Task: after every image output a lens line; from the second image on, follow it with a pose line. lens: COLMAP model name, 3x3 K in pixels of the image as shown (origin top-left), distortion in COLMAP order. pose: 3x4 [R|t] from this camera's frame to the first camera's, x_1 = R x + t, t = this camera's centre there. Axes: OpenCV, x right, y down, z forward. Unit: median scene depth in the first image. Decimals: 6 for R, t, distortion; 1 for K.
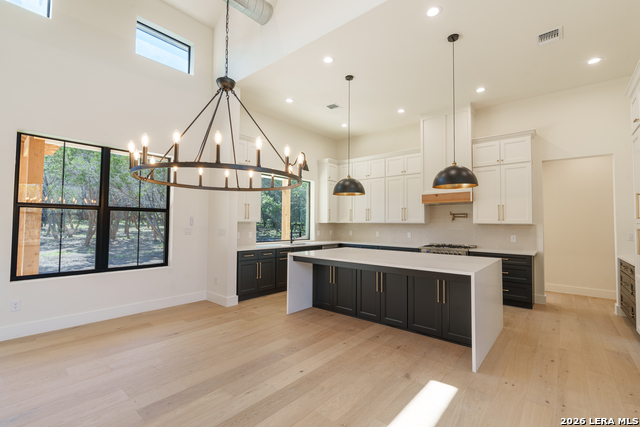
lens RADIAL K [[287.5, 0, 316.7], [0, 287.5, 213.6], [0, 0, 1]] dist [-0.015278, 0.008052]
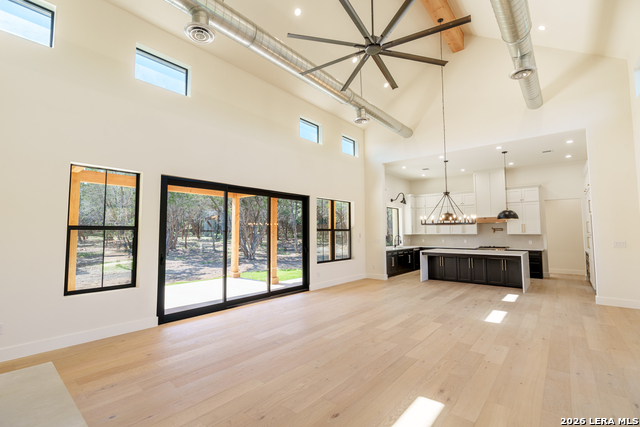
lens RADIAL K [[287.5, 0, 316.7], [0, 287.5, 213.6], [0, 0, 1]] dist [-0.015278, 0.008052]
pose [[0.999910, -0.013338, 0.001541, -0.712036], [0.013376, 0.999513, -0.028179, -0.066197], [-0.001164, 0.028198, 0.999602, -0.869206]]
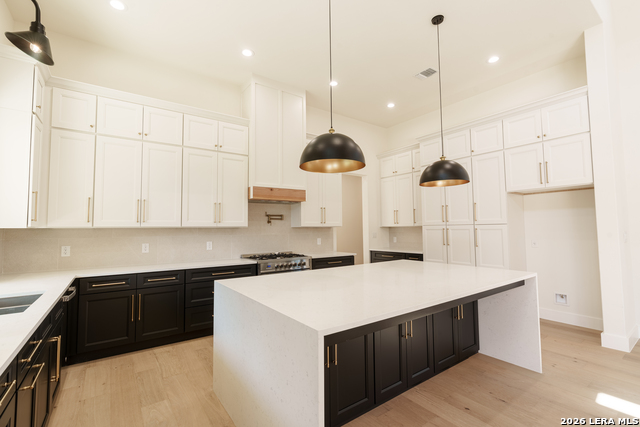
lens RADIAL K [[287.5, 0, 320.0], [0, 287.5, 213.5], [0, 0, 1]] dist [-0.003621, 0.000027]
pose [[0.232507, 0.038304, 0.971840, -0.332238], [-0.022299, 0.999171, -0.034047, 0.025549], [-0.972339, -0.013755, 0.233169, 0.812596]]
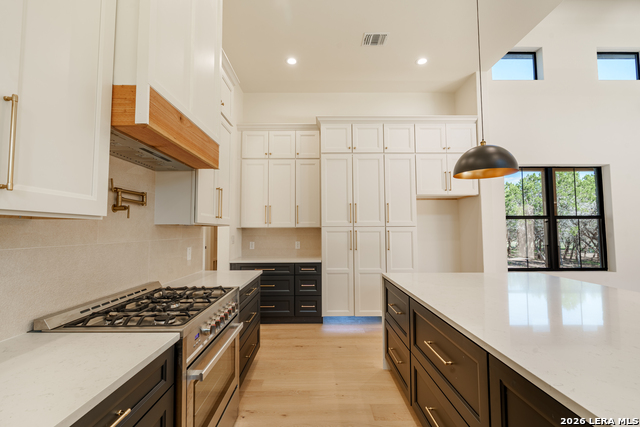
lens RADIAL K [[287.5, 0, 316.7], [0, 287.5, 213.6], [0, 0, 1]] dist [-0.015278, 0.008052]
pose [[-0.654466, 0.034915, 0.755285, 0.150581], [-0.032683, 0.996693, -0.074396, 0.050028], [-0.755385, -0.073375, -0.651161, 1.250215]]
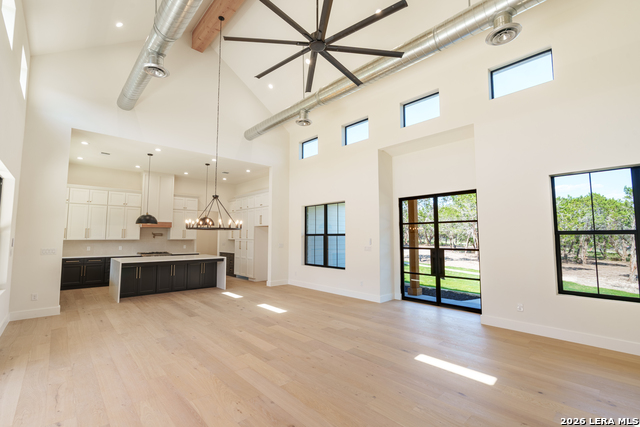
lens RADIAL K [[287.5, 0, 316.7], [0, 287.5, 213.6], [0, 0, 1]] dist [-0.015278, 0.008052]
pose [[0.126228, 0.071151, 0.989446, -1.283247], [-0.036775, 0.997074, -0.067008, -0.047267], [-0.991319, -0.027929, 0.128475, -0.181313]]
